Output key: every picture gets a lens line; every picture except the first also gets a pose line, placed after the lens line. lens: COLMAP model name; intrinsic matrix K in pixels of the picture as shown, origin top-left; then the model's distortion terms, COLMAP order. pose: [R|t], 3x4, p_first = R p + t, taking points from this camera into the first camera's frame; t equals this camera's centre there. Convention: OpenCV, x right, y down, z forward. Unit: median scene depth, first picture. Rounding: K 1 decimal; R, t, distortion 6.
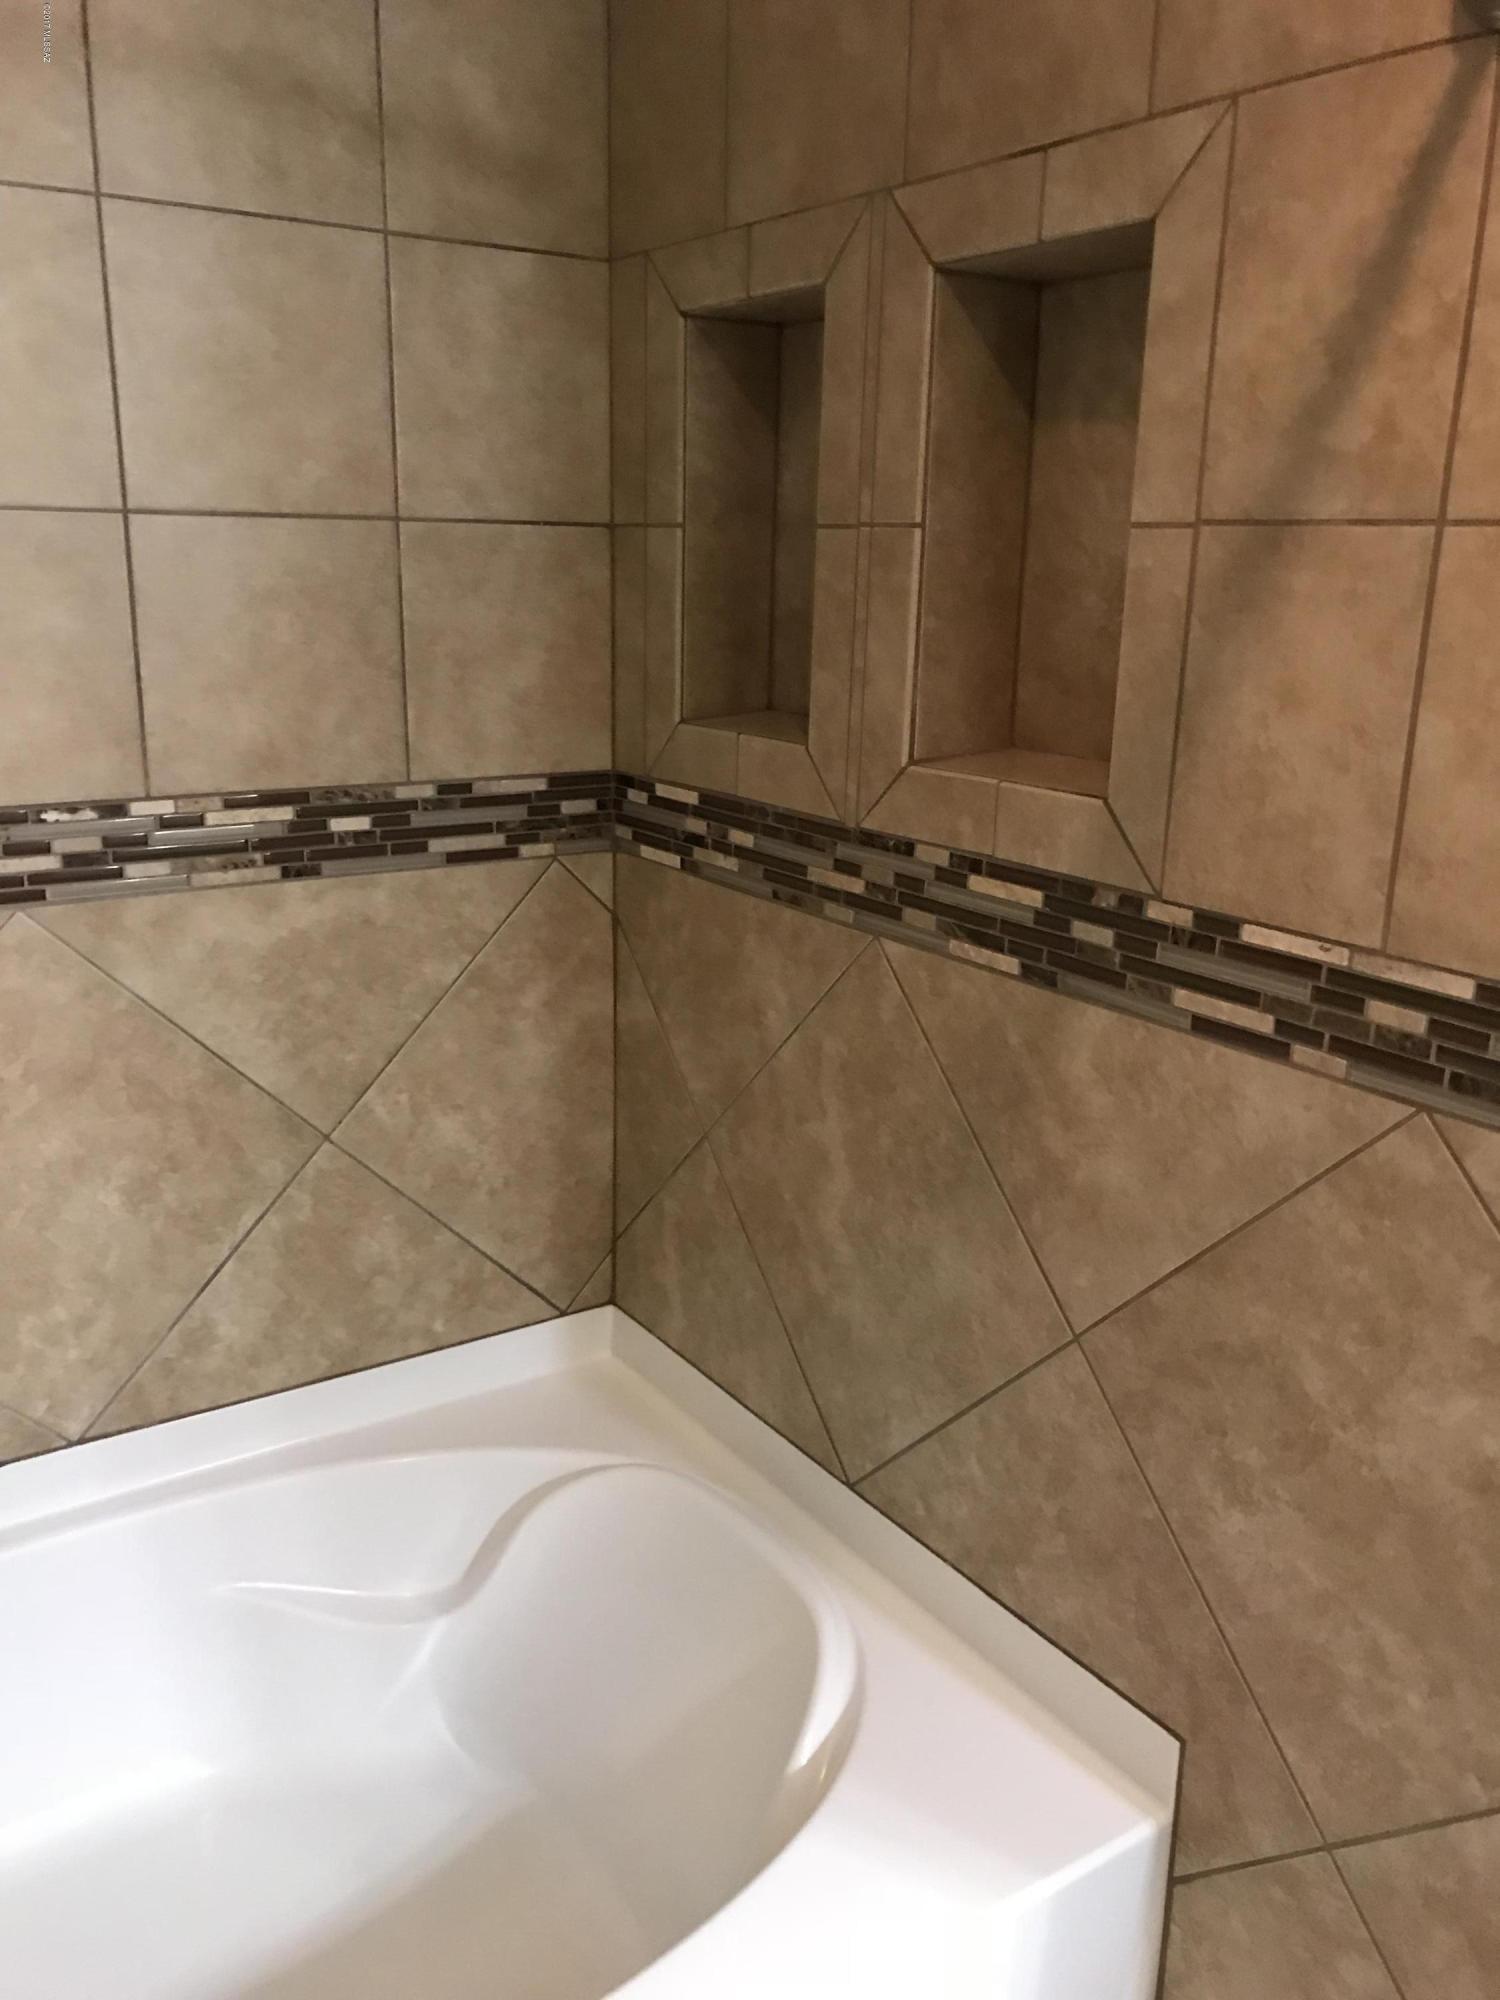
lens RADIAL K [[1647.6, 0, 749.1], [0, 1647.6, 1009.5], [0, 0, 1]] dist [0.047491, -0.045050]
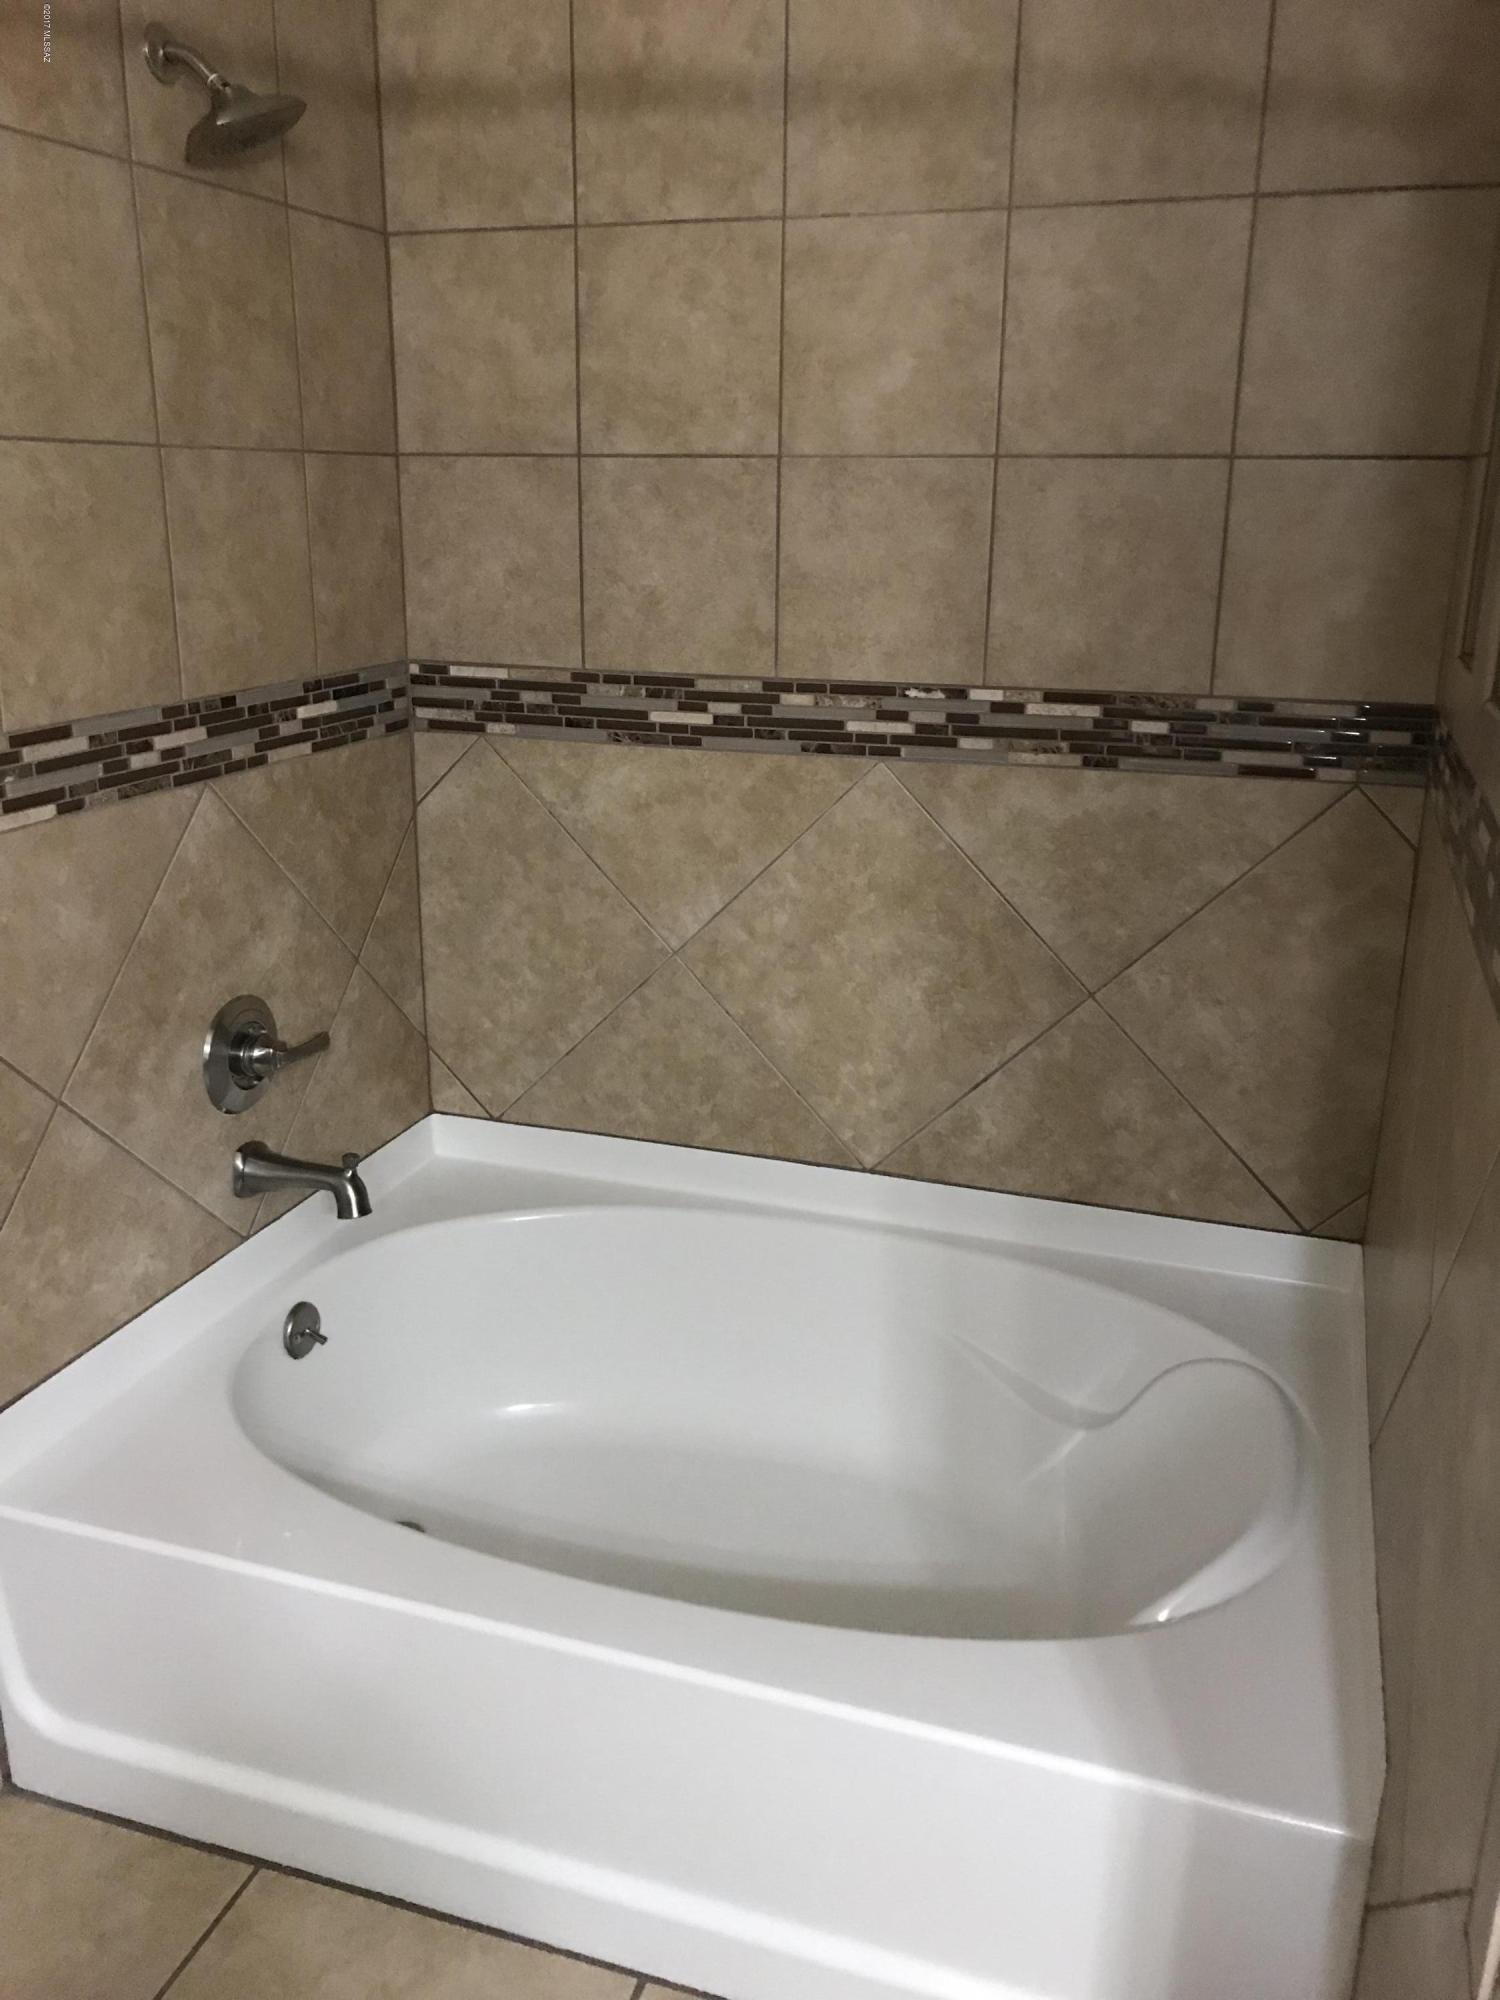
lens RADIAL K [[1647.6, 0, 743.2], [0, 1647.6, 998.1], [0, 0, 1]] dist [0.047491, -0.045050]
pose [[0.609877, 0.221980, -0.760773, 0.497195], [-0.208402, 0.971106, 0.116285, -0.004882], [0.764604, 0.087627, 0.638516, 0.071523]]
